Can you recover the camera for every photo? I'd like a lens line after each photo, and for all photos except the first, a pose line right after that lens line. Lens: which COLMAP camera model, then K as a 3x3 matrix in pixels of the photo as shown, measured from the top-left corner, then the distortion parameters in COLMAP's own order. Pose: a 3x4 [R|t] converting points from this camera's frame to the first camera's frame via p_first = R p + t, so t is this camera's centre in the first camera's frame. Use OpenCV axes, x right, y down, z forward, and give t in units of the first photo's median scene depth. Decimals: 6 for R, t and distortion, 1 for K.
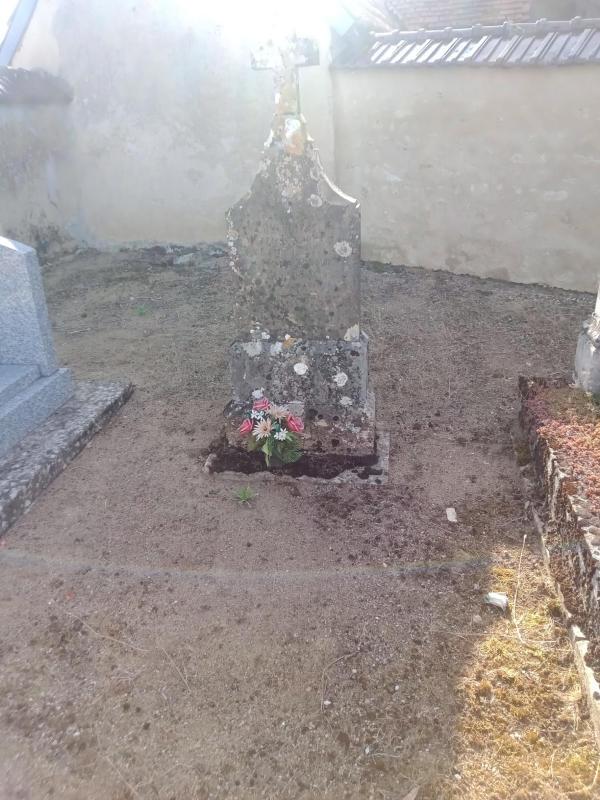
lens RADIAL K [[579.2, 0, 300.0], [0, 579.2, 400.0], [0, 0, 1]] dist [0.007950, -0.003503]
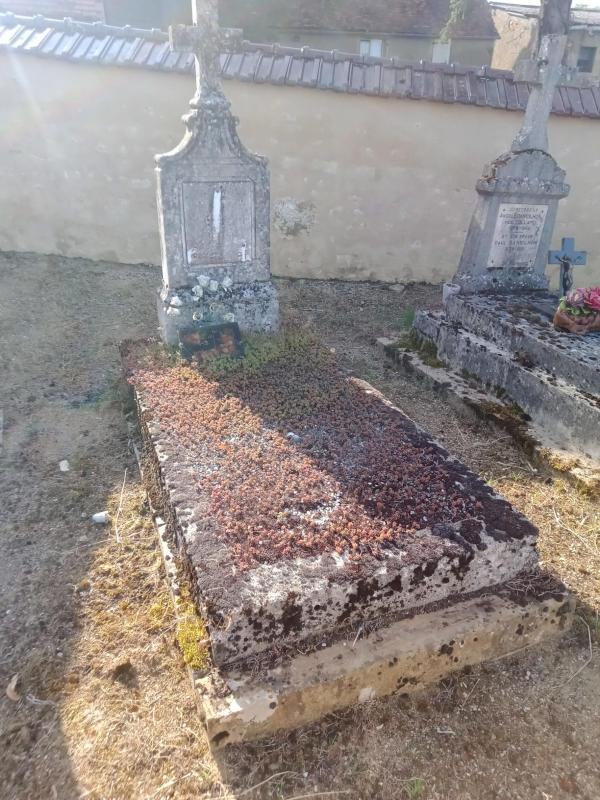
lens RADIAL K [[565.7, 0, 300.0], [0, 565.7, 400.0], [0, 0, 1]] dist [0.059355, -0.075103]
pose [[0.839888, -0.163004, 0.517704, 0.078113], [0.154211, 0.986194, 0.060332, 0.063416], [-0.520391, 0.029163, 0.853430, -0.141708]]
